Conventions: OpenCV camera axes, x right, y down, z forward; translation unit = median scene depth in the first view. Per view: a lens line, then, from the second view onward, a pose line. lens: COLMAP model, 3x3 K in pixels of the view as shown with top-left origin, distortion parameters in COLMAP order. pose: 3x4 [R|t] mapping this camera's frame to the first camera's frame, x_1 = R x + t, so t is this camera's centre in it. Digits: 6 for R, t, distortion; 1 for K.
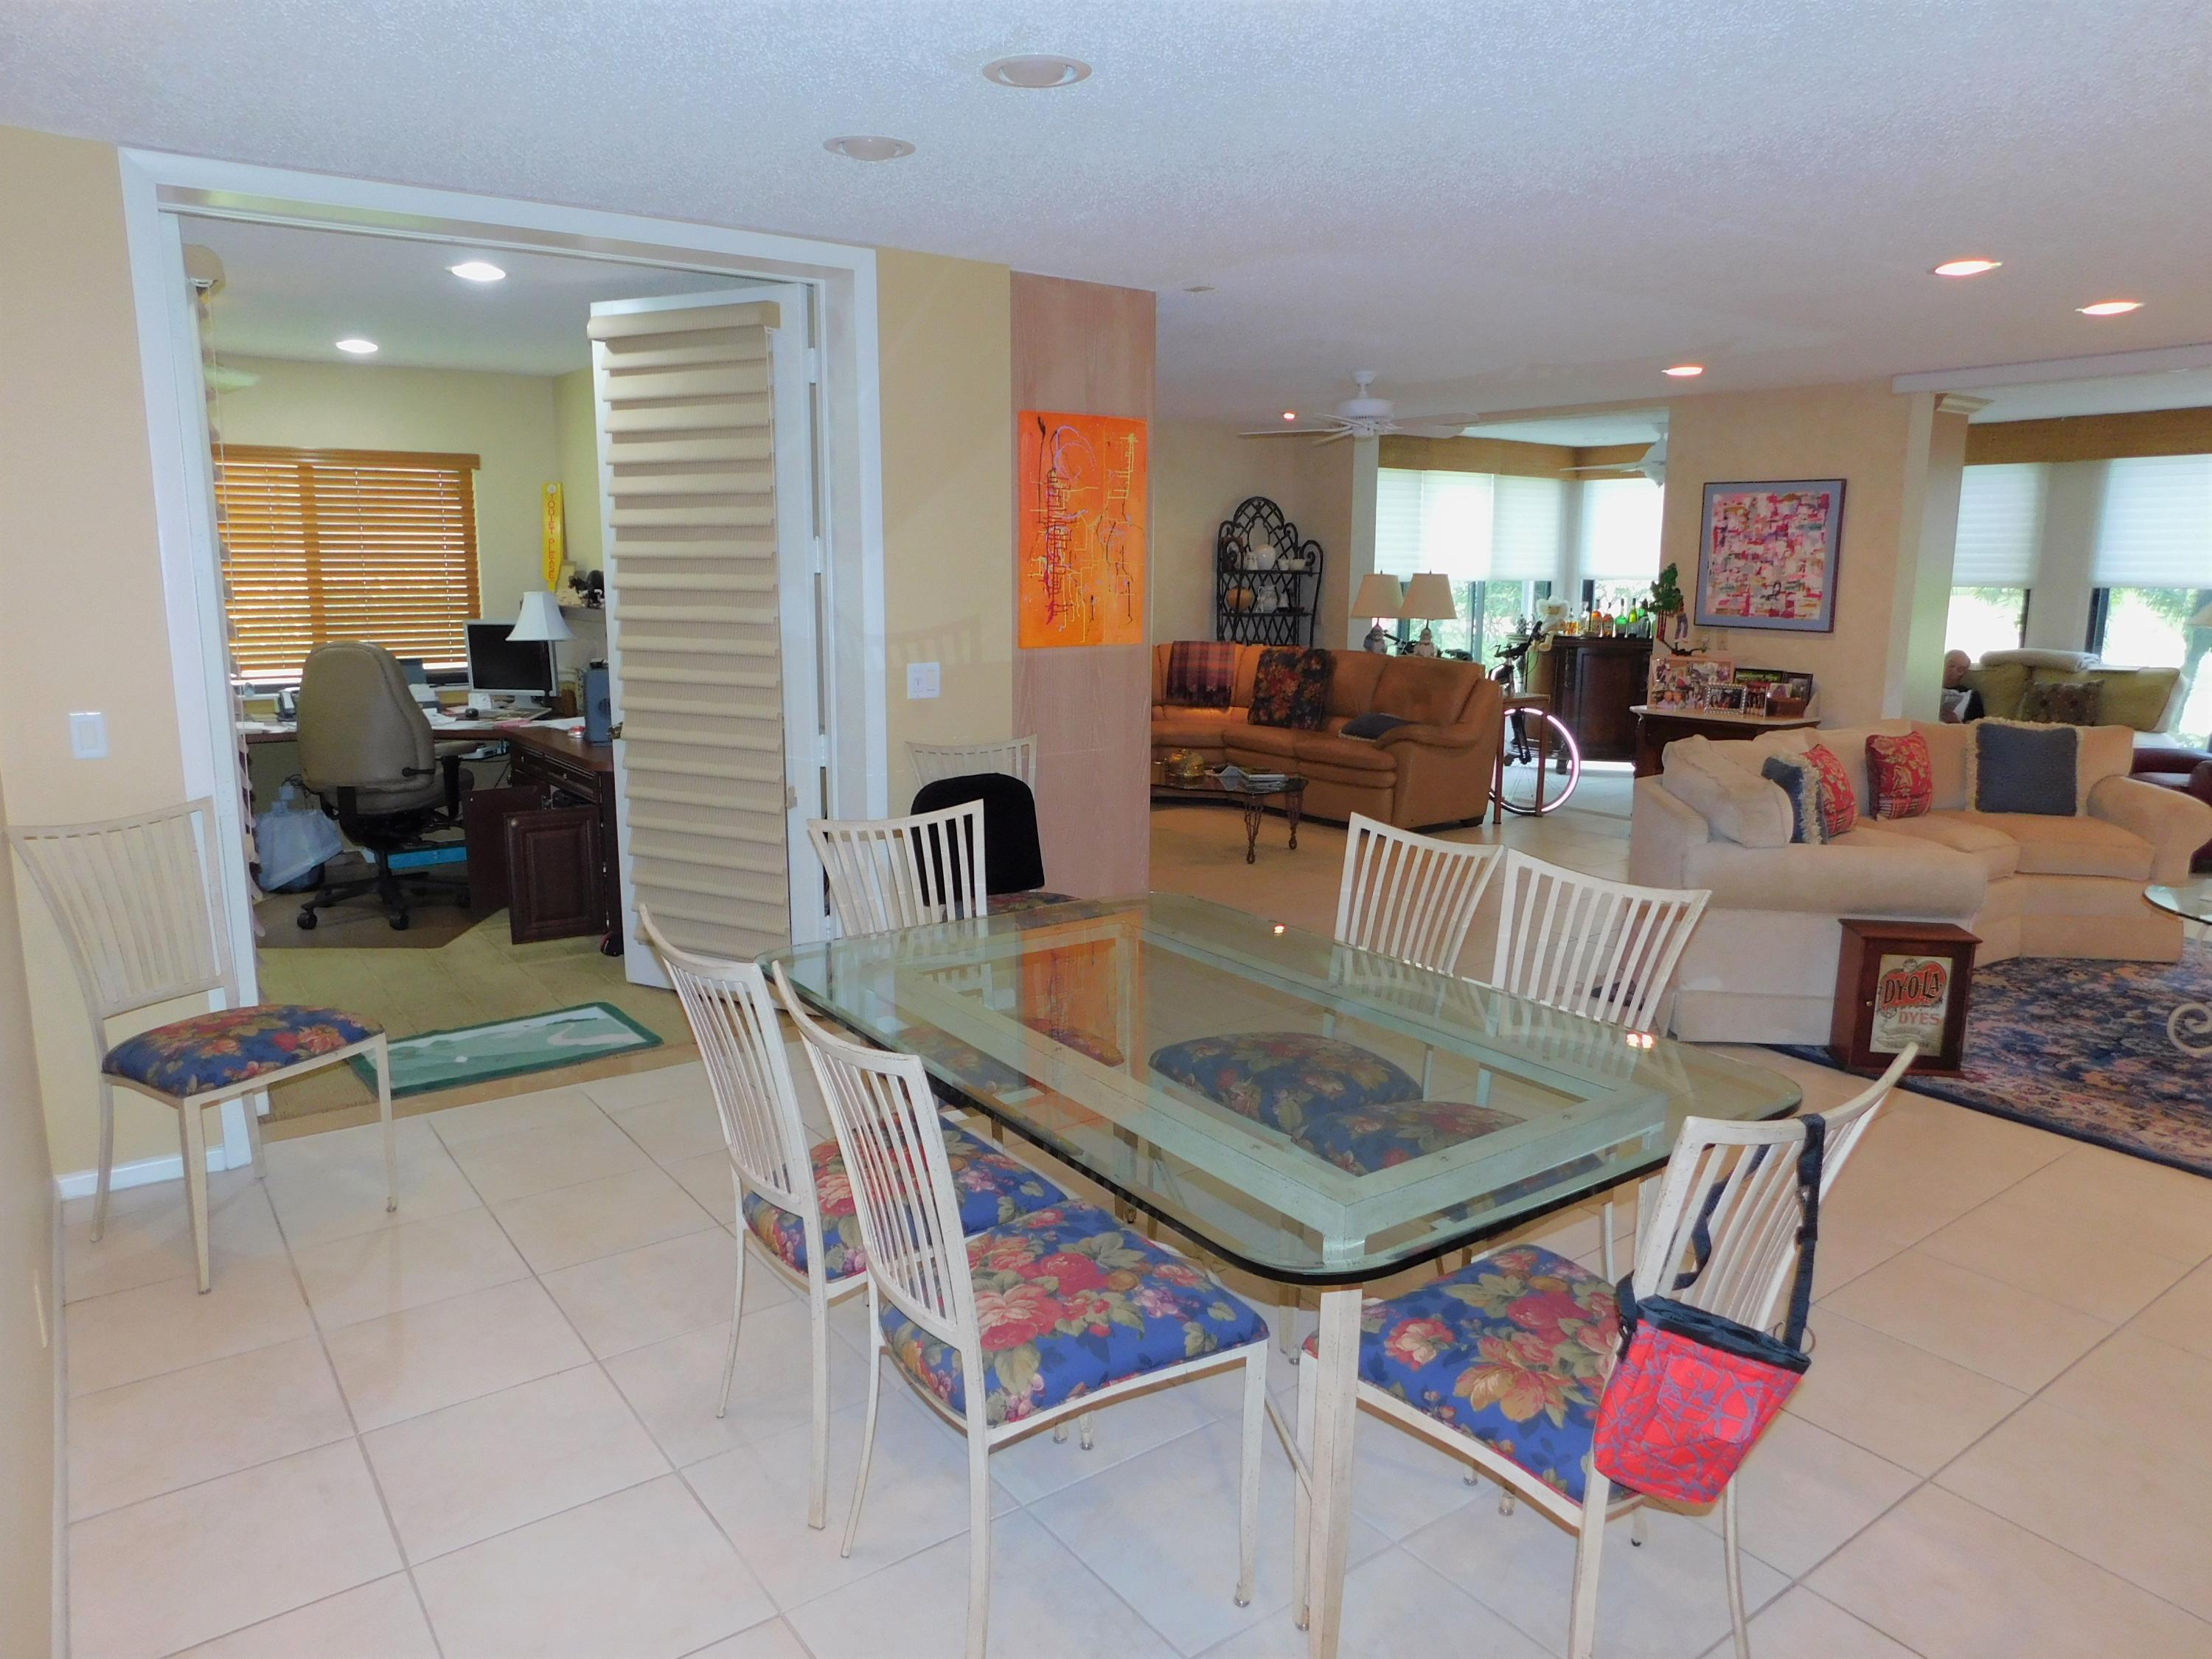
lens RADIAL K [[1470.5, 0, 1100.8], [0, 1470.5, 828.8], [0, 0, 1]] dist [-0.074819, 0.056461]
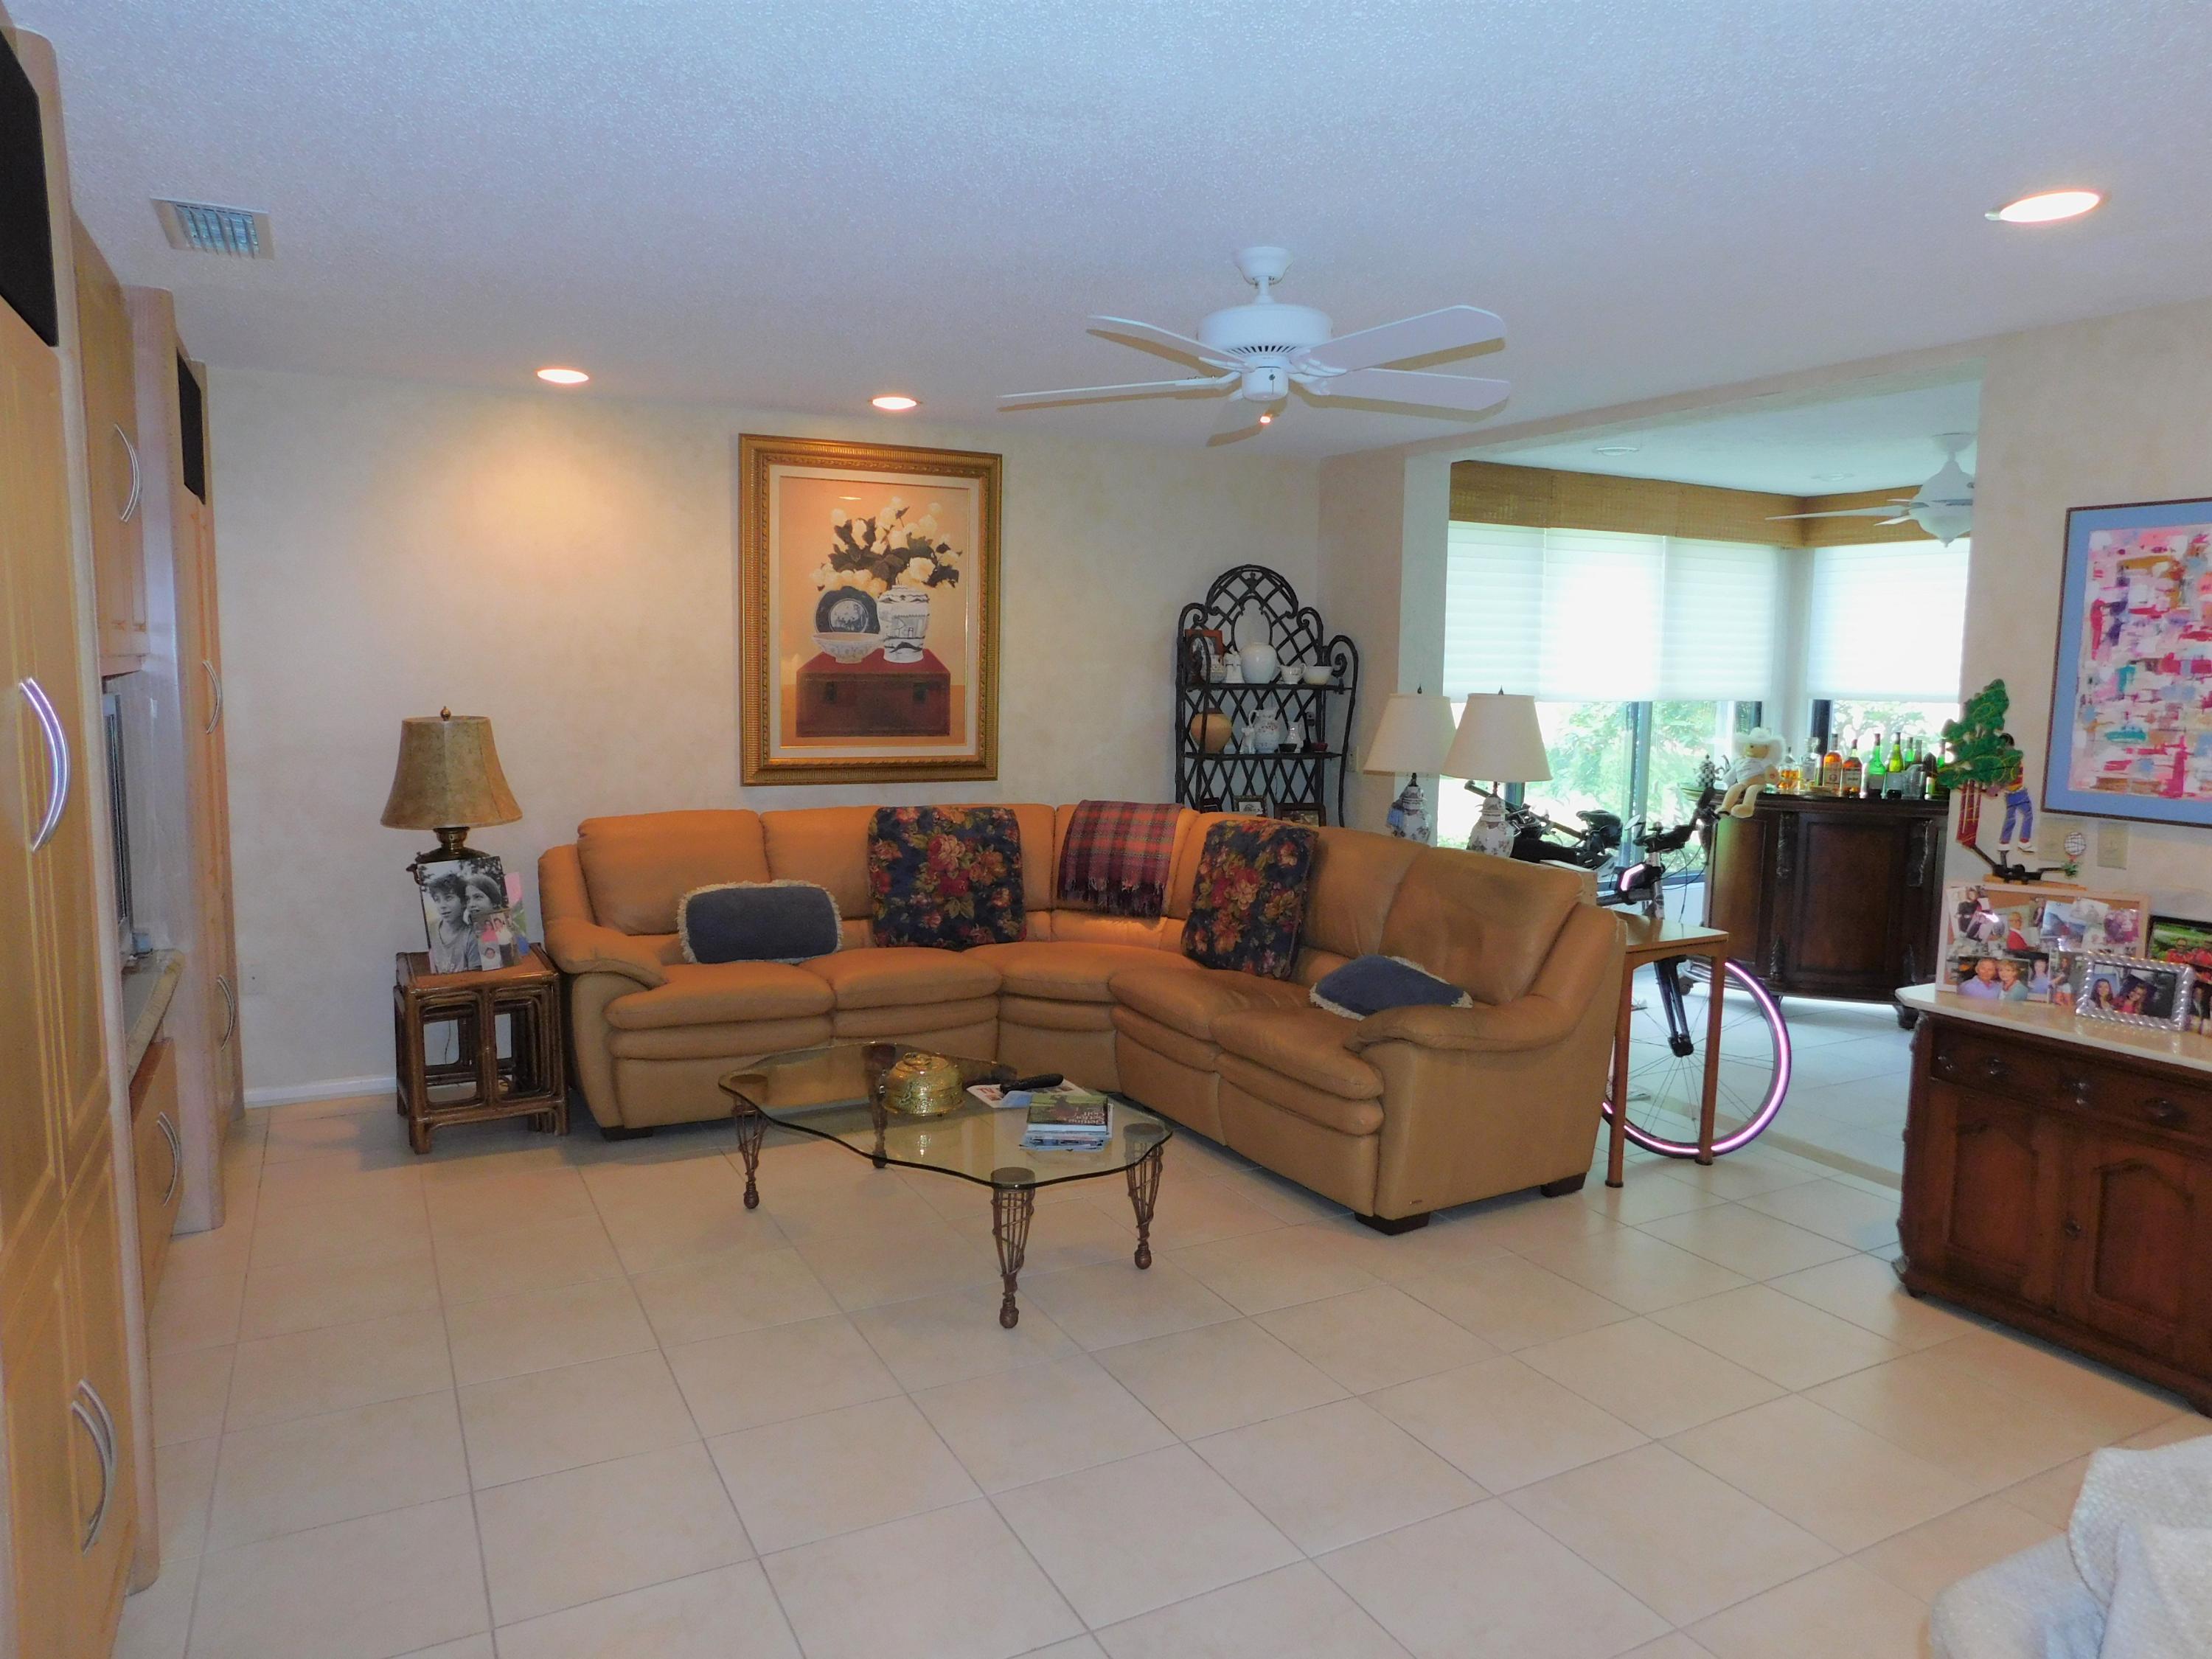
lens RADIAL K [[1470.5, 0, 1100.8], [0, 1470.5, 828.8], [0, 0, 1]] dist [-0.074819, 0.056461]
pose [[0.988802, 0.023949, -0.147298, 0.148746], [-0.034034, 0.997217, -0.066332, -0.078685], [0.145299, 0.070602, 0.986865, 0.419856]]
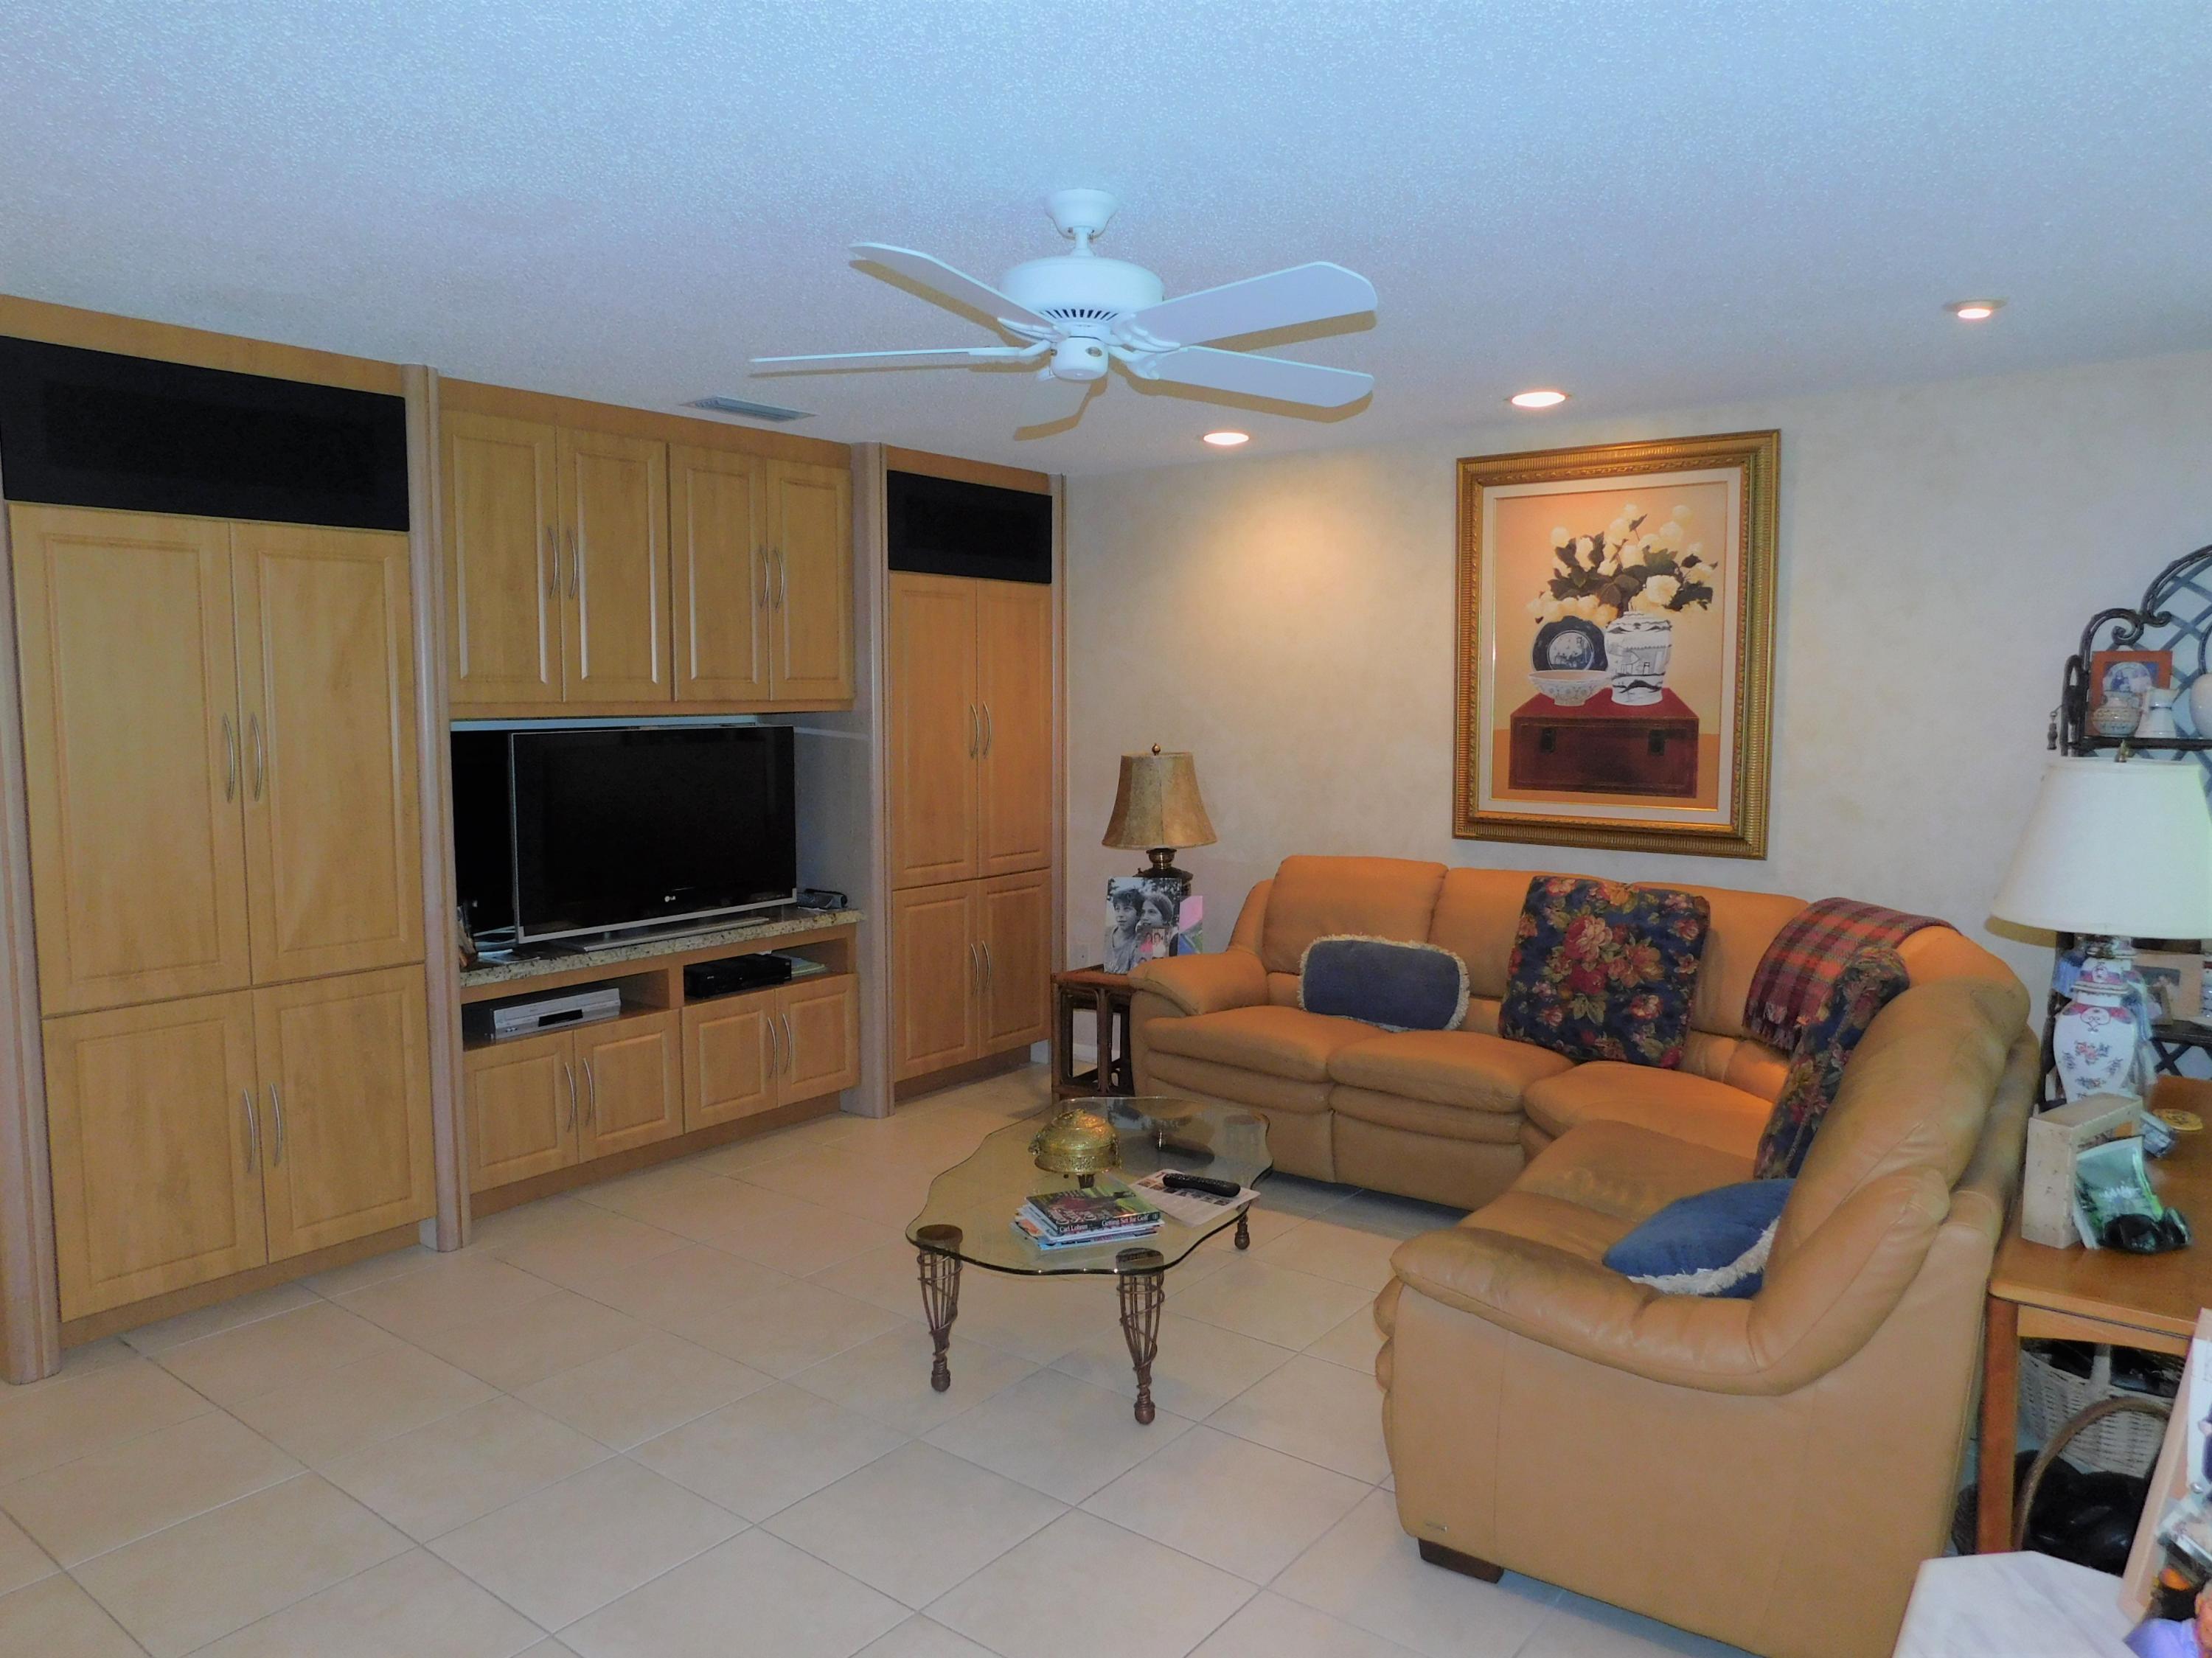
lens RADIAL K [[1470.4, 0, 1100.8], [0, 1470.4, 828.3], [0, 0, 1]] dist [-0.074819, 0.056461]
pose [[0.284637, 0.081836, -0.955136, 0.396562], [-0.172596, 0.984443, 0.032912, -0.127807], [0.942970, 0.155484, 0.294333, 0.688201]]
